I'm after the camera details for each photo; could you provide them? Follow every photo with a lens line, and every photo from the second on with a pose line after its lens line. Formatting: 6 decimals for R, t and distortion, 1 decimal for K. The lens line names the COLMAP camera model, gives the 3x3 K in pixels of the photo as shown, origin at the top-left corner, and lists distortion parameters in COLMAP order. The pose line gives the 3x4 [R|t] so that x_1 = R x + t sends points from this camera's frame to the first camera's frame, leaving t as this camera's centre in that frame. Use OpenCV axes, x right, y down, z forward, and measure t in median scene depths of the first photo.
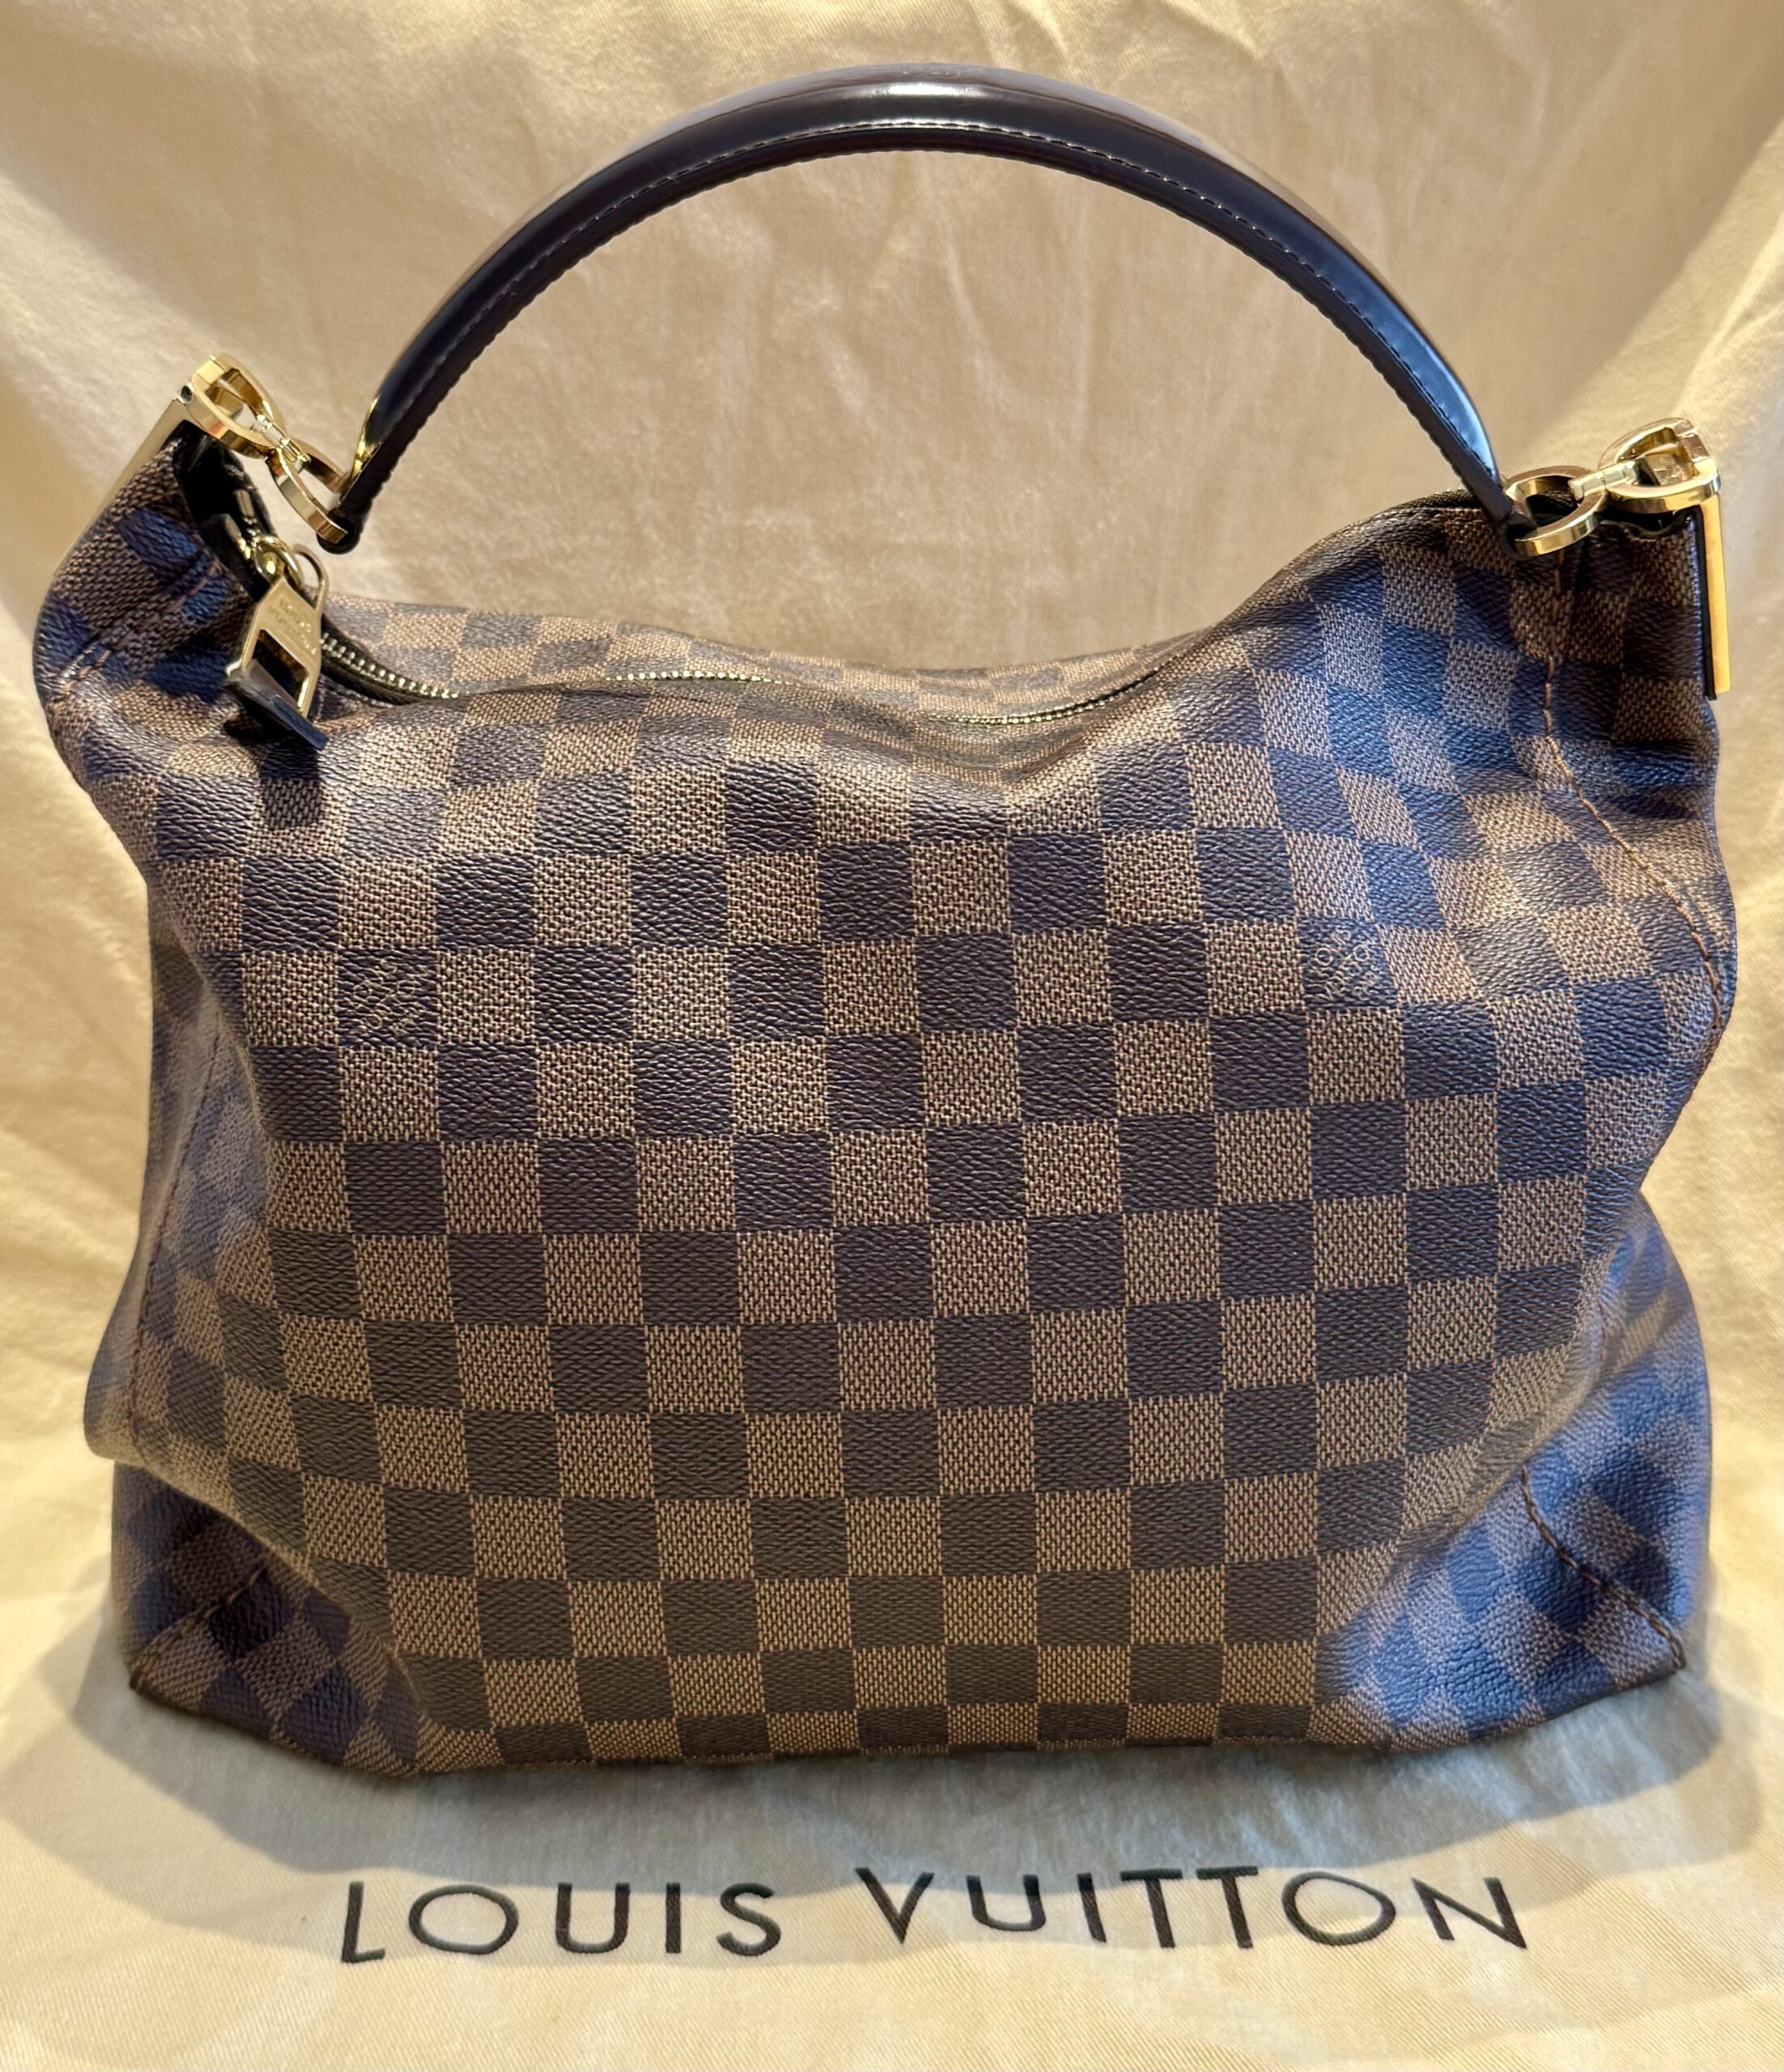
lens RADIAL K [[2225.8, 0, 873.8], [0, 2225.8, 1034.2], [0, 0, 1]] dist [0.063228, 0.000000]
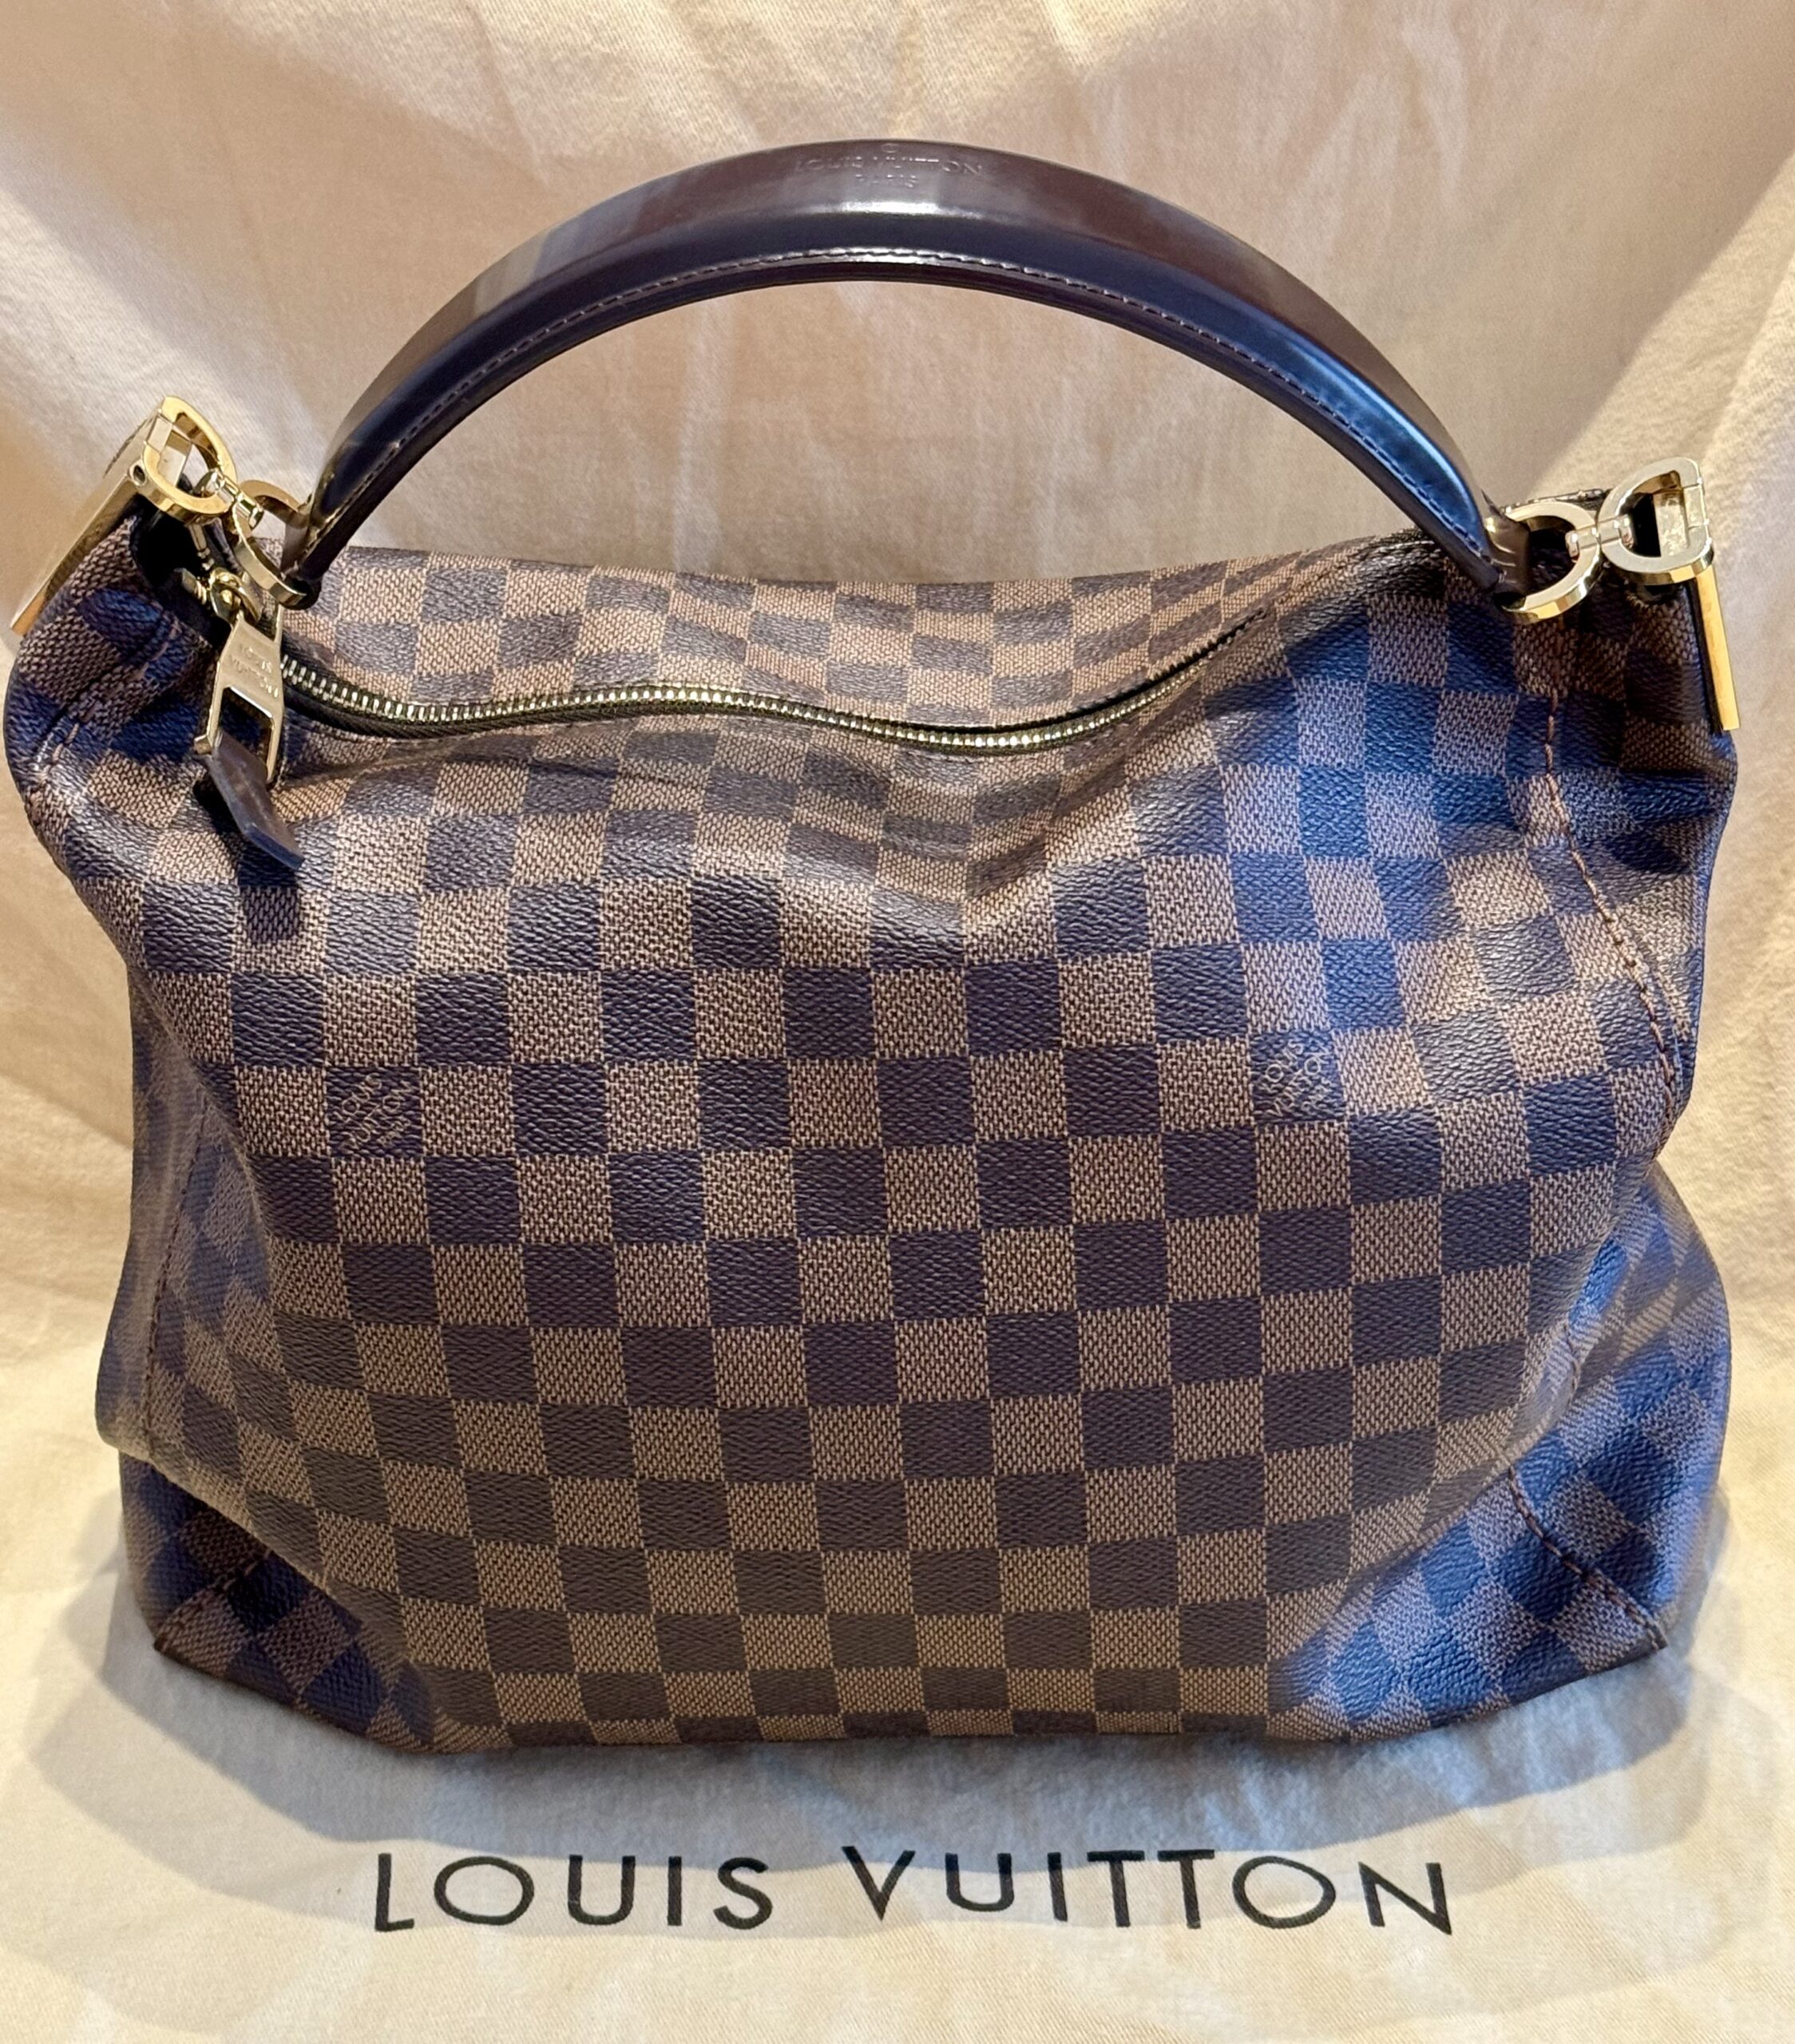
lens RADIAL K [[3453.9, 0, 902.8], [0, 3453.9, 1019.8], [0, 0, 1]] dist [0.056186, 0.000000]
pose [[0.998914, 0.000706, -0.046589, 0.103400], [0.011077, 0.967619, 0.252170, -0.456273], [0.045259, -0.252413, 0.966561, -0.535806]]
